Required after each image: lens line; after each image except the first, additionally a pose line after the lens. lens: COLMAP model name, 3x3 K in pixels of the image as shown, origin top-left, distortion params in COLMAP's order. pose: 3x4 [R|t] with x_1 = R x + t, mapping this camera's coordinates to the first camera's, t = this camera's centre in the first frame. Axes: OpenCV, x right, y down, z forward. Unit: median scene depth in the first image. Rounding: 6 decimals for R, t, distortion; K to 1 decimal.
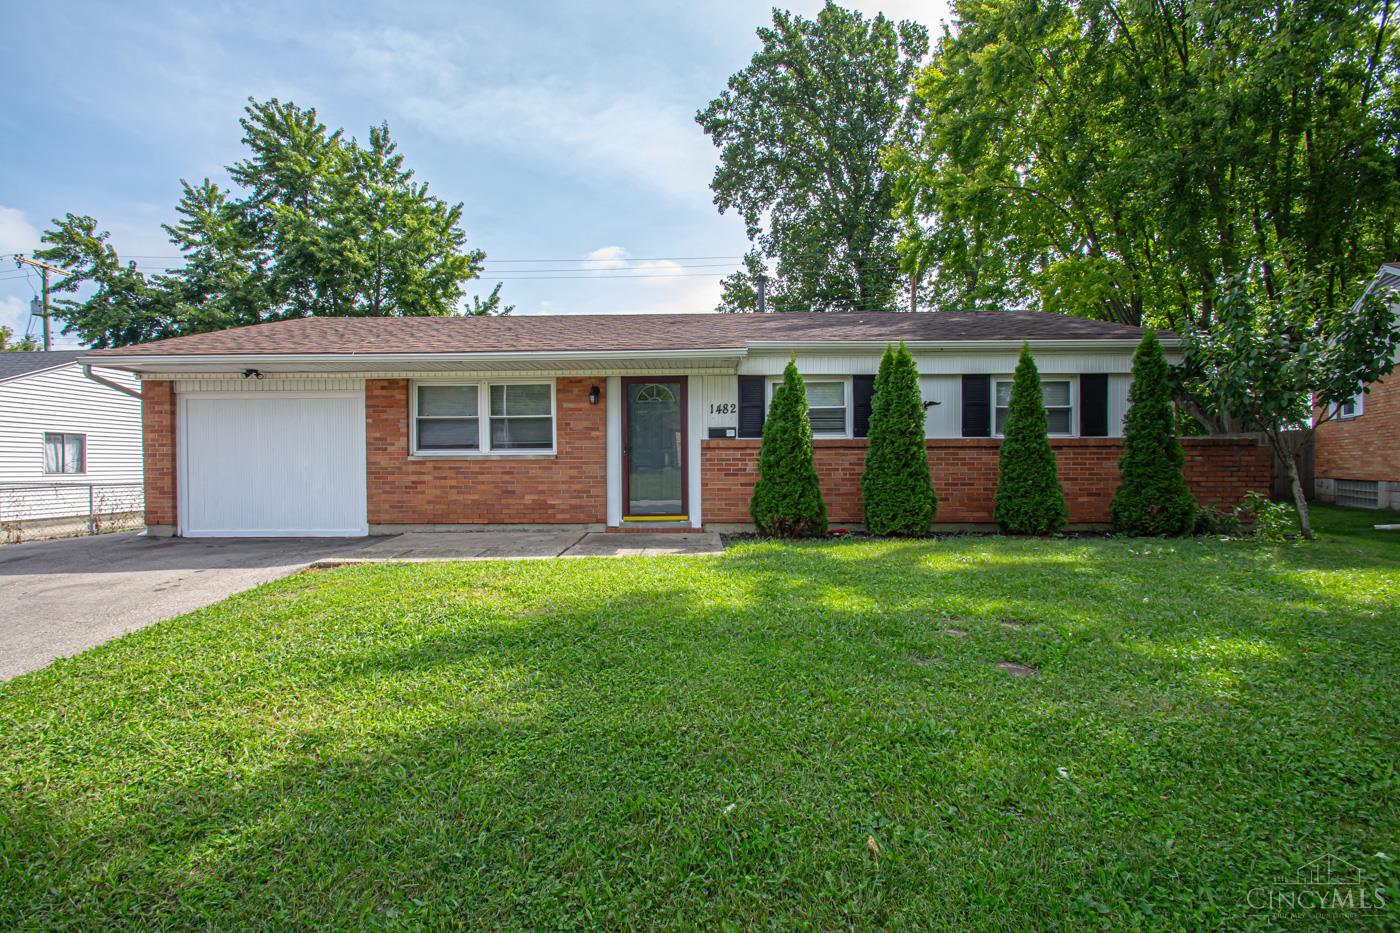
lens RADIAL K [[619.9, 0, 700.0], [0, 619.9, 466.5], [0, 0, 1]] dist [0.013029, -0.017544]
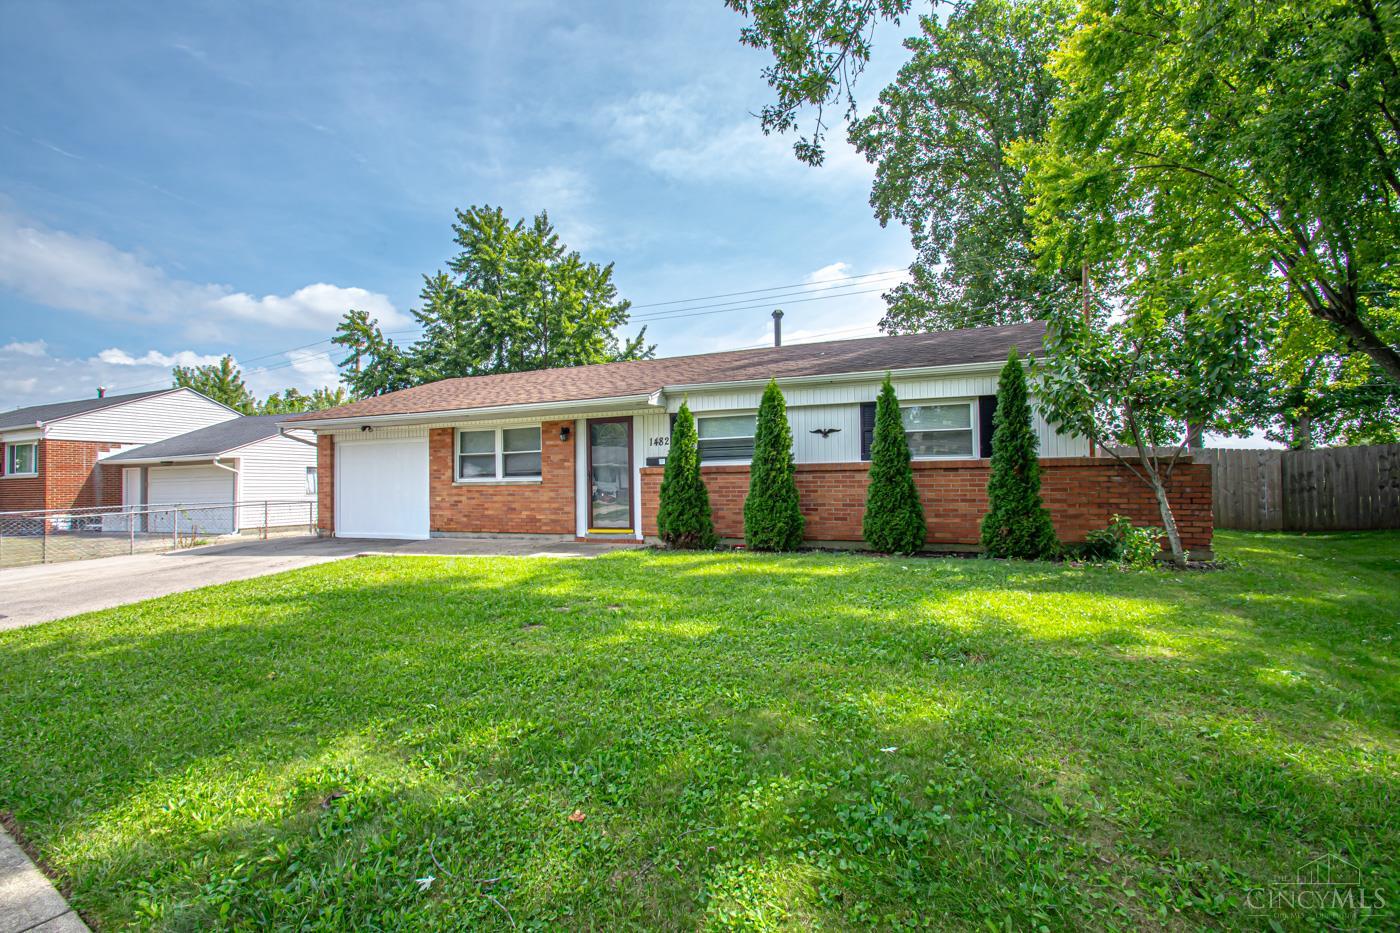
lens RADIAL K [[612.9, 0, 679.4], [0, 612.9, 467.3], [0, 0, 1]] dist [0.001810, -0.009786]
pose [[0.931435, -0.017263, -0.363497, 0.179585], [0.007996, 0.999604, -0.026982, -0.003585], [0.363819, 0.022226, 0.931204, -0.034481]]
